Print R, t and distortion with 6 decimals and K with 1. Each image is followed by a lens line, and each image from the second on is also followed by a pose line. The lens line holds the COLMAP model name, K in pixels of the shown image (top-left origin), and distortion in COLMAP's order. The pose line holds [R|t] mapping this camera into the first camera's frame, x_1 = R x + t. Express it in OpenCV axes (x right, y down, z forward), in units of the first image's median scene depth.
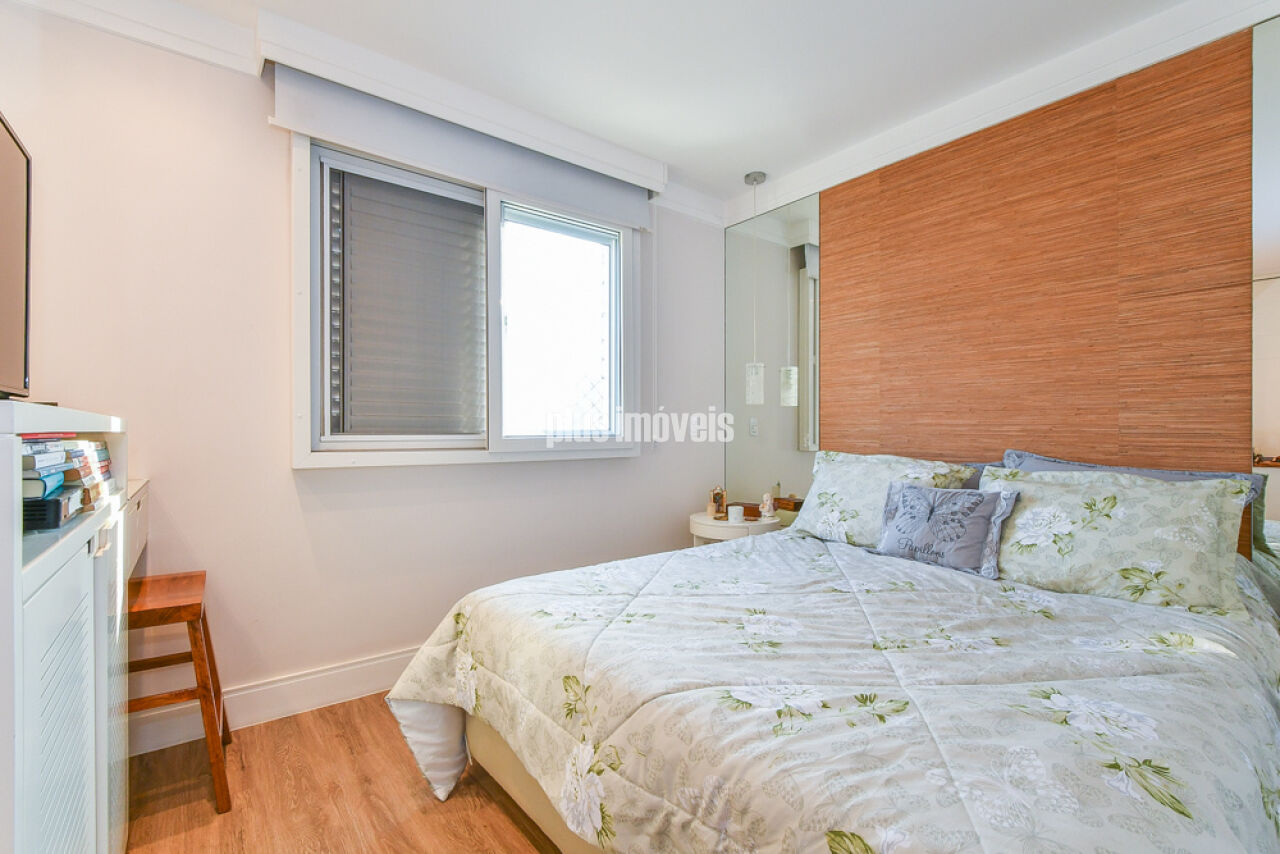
lens RADIAL K [[578.8, 0, 640.6], [0, 578.8, 427.6], [0, 0, 1]] dist [0.000394, -0.000758]
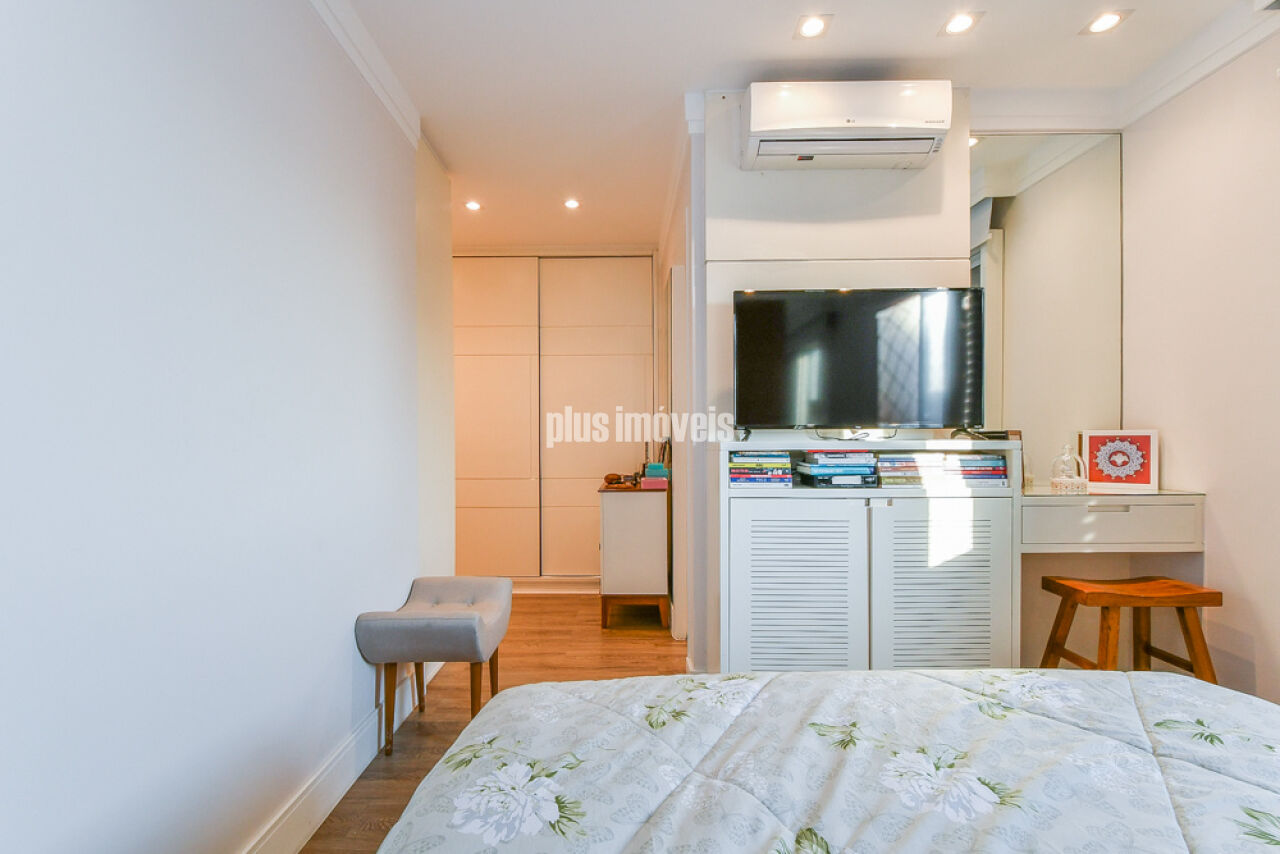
lens RADIAL K [[578.8, 0, 637.3], [0, 578.8, 430.6], [0, 0, 1]] dist [0.000394, -0.000758]
pose [[-0.589490, -0.007075, -0.807745, 1.083117], [-0.002532, 0.999973, -0.006911, -0.038234], [0.807772, -0.002029, -0.589492, 1.309446]]
